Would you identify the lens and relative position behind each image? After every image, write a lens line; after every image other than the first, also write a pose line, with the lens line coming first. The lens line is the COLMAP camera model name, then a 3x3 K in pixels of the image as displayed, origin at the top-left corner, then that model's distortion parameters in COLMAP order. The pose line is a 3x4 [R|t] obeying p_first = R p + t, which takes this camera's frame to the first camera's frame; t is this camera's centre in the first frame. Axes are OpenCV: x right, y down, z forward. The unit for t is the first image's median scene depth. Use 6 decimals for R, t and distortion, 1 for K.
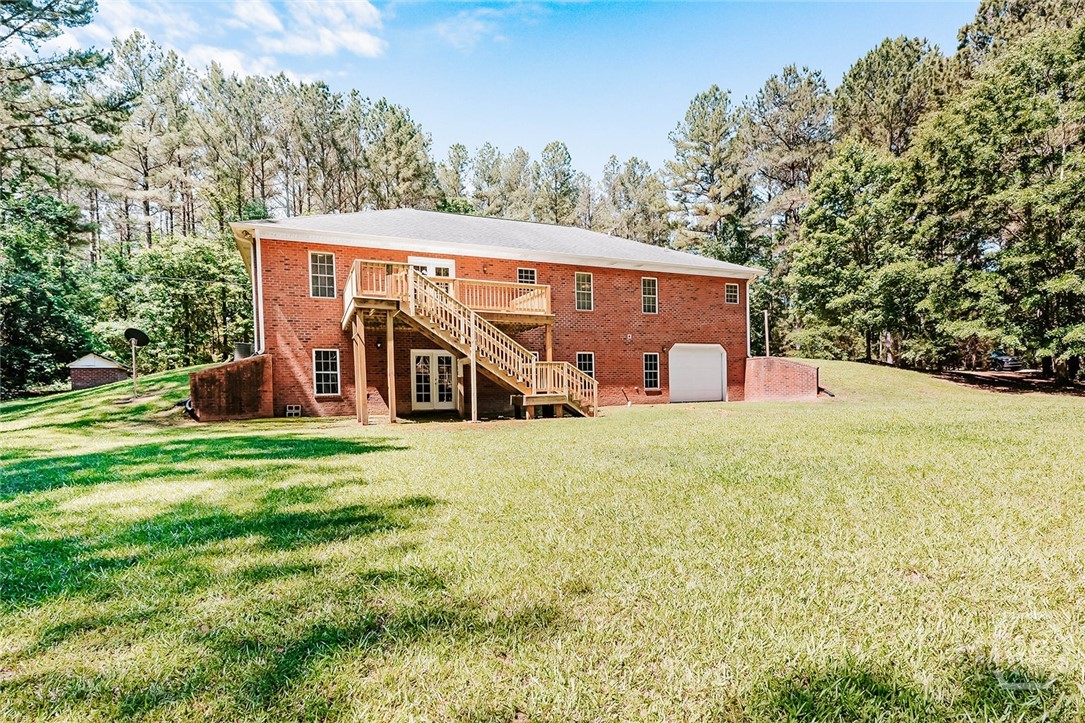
lens RADIAL K [[505.7, 0, 542.6], [0, 505.7, 364.4], [0, 0, 1]] dist [0.002580, -0.000421]
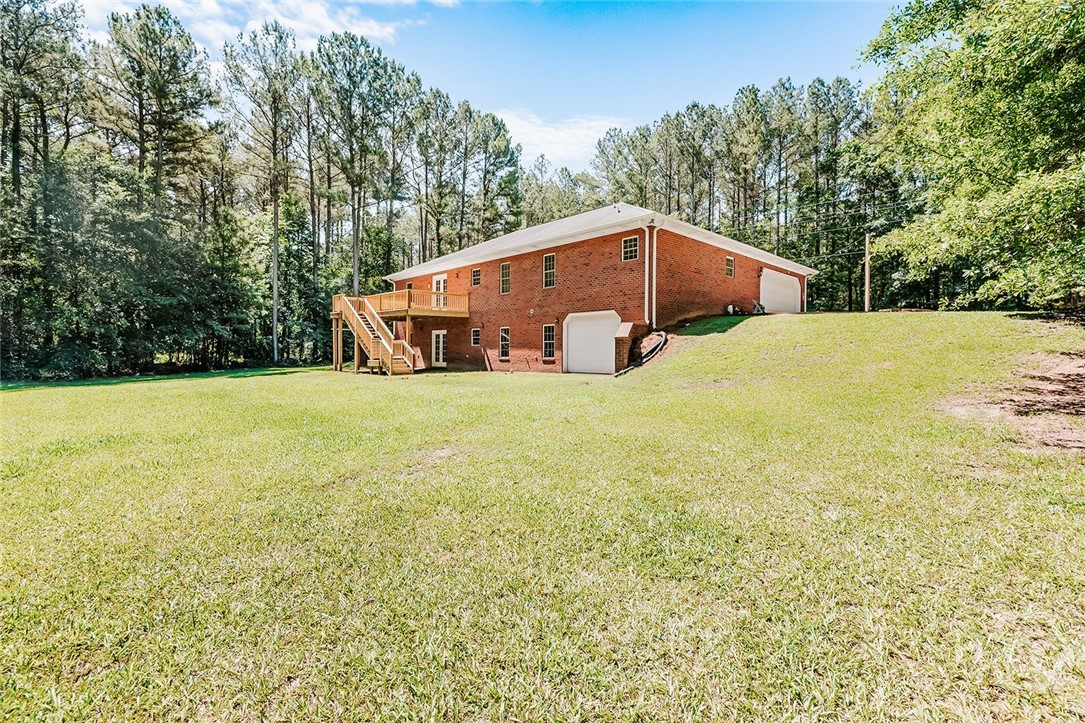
lens RADIAL K [[505.7, 0, 542.7], [0, 505.7, 357.6], [0, 0, 1]] dist [0.002580, -0.000421]
pose [[0.351240, 0.009950, -0.936233, 1.201360], [0.000628, 0.999941, 0.010863, 0.035111], [0.936285, -0.004403, 0.351213, 0.608972]]
